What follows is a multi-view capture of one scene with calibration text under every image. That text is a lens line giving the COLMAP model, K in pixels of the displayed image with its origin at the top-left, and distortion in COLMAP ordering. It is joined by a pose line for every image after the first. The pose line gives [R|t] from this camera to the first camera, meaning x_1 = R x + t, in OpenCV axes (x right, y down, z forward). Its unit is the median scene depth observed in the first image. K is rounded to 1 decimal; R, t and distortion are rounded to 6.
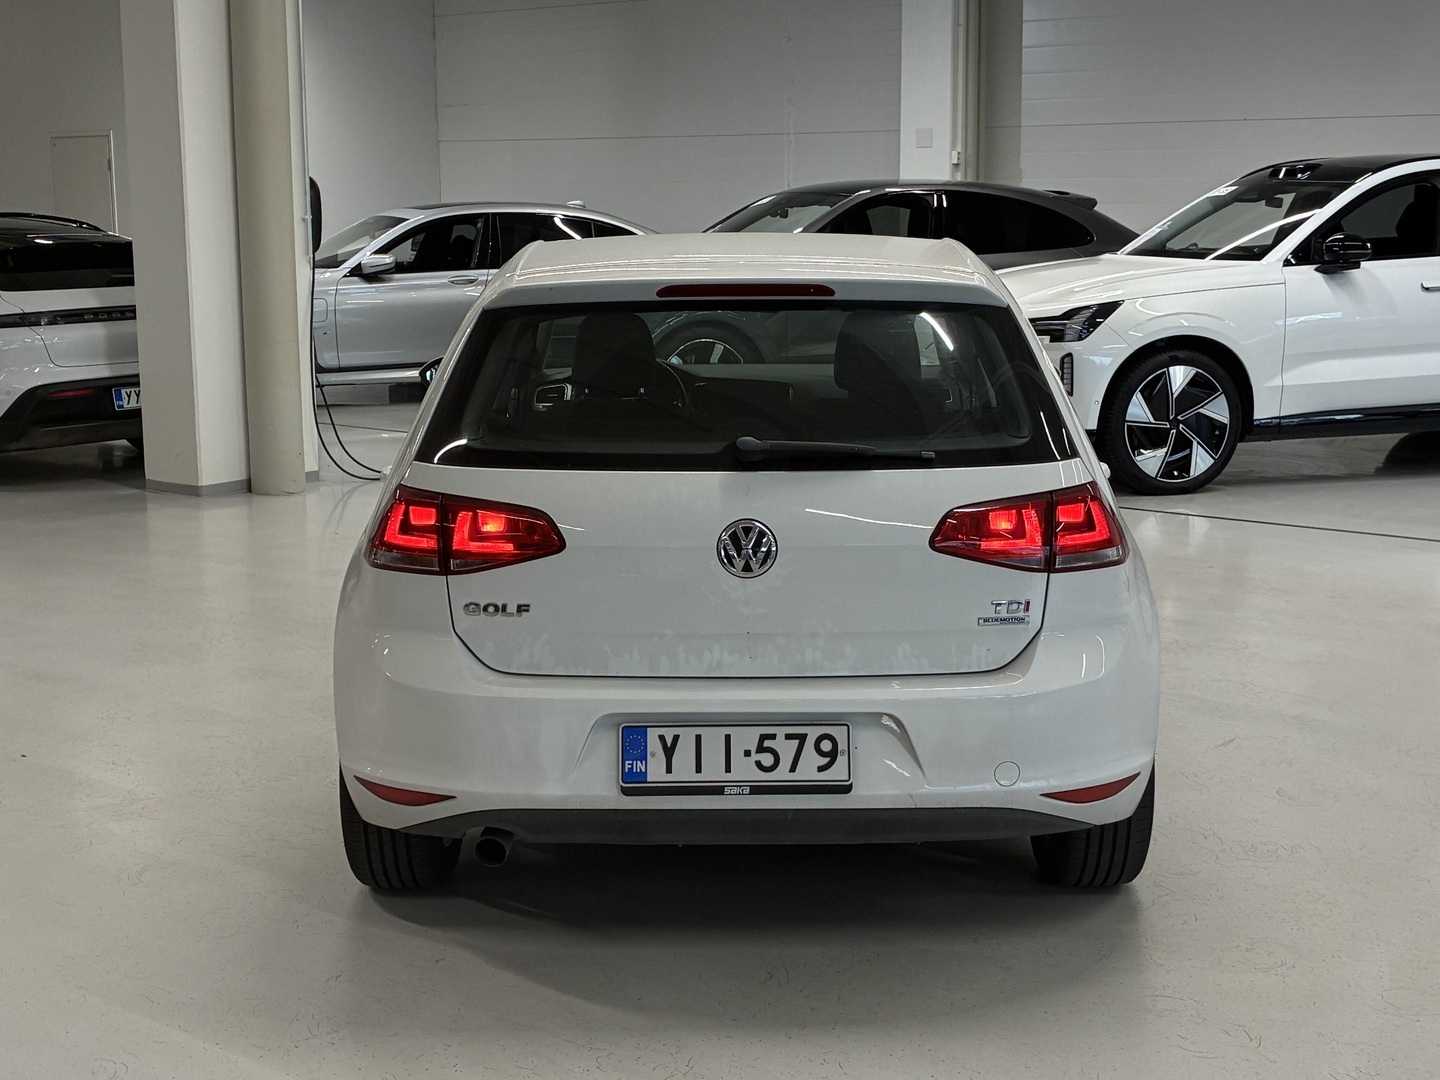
lens RADIAL K [[1977.2, 0, 720.0], [0, 1977.2, 540.0], [0, 0, 1]] dist [0.273500, -1.318089]
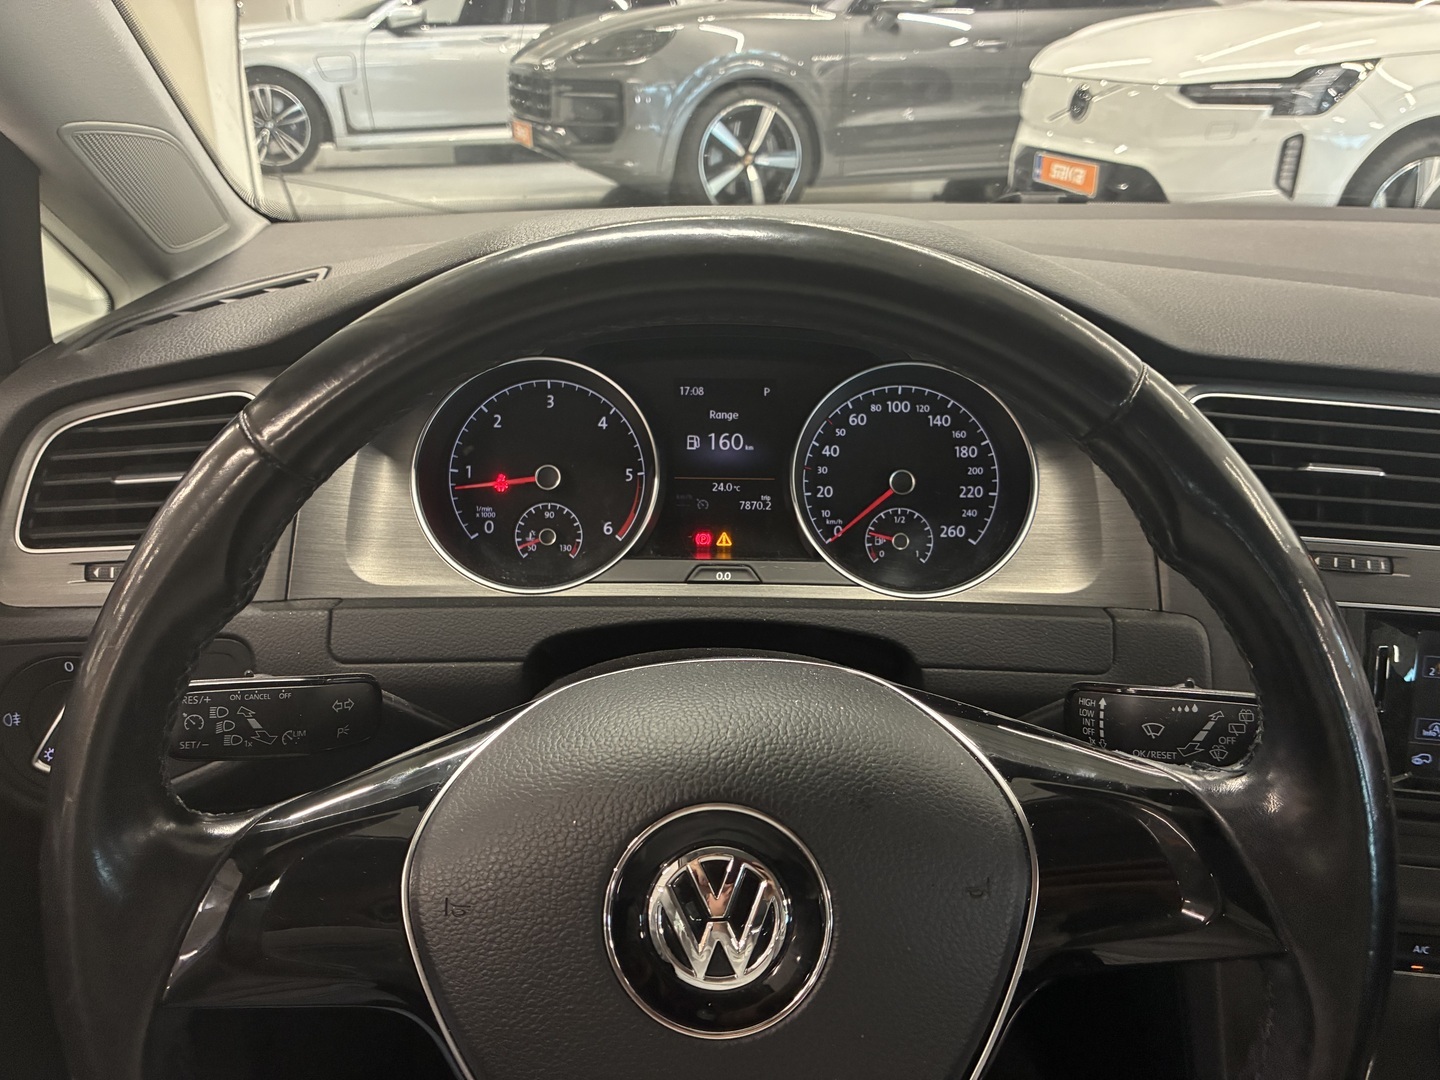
lens RADIAL K [[1107.8, 0, 720.0], [0, 1107.8, 540.0], [0, 0, 1]] dist [0.068939, -0.092591]
pose [[0.999803, 0.012274, 0.015572, -0.082326], [-0.015972, 0.963922, 0.265707, -0.139606], [-0.011749, -0.265903, 0.963928, 1.413651]]
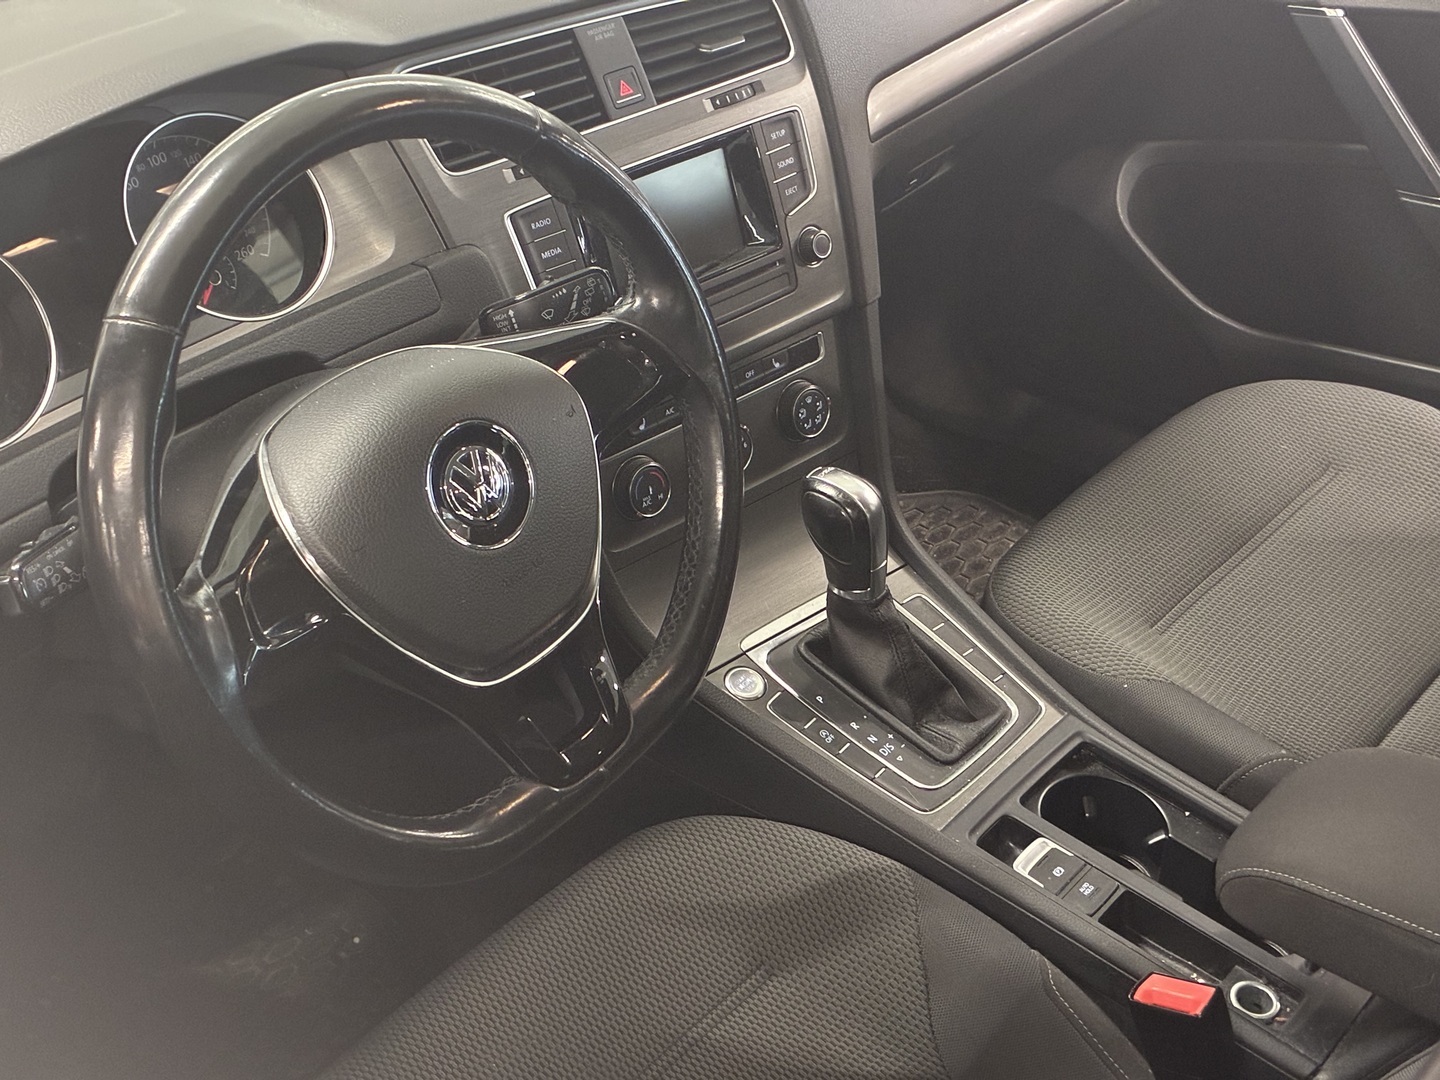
lens RADIAL K [[2042.5, 0, 720.0], [0, 2042.5, 540.0], [0, 0, 1]] dist [0.185658, -0.044628]
pose [[0.630489, -0.430903, 0.645605, -0.216586], [0.114764, 0.874363, 0.471507, -0.198470], [-0.767667, -0.223188, 0.600729, 1.313377]]
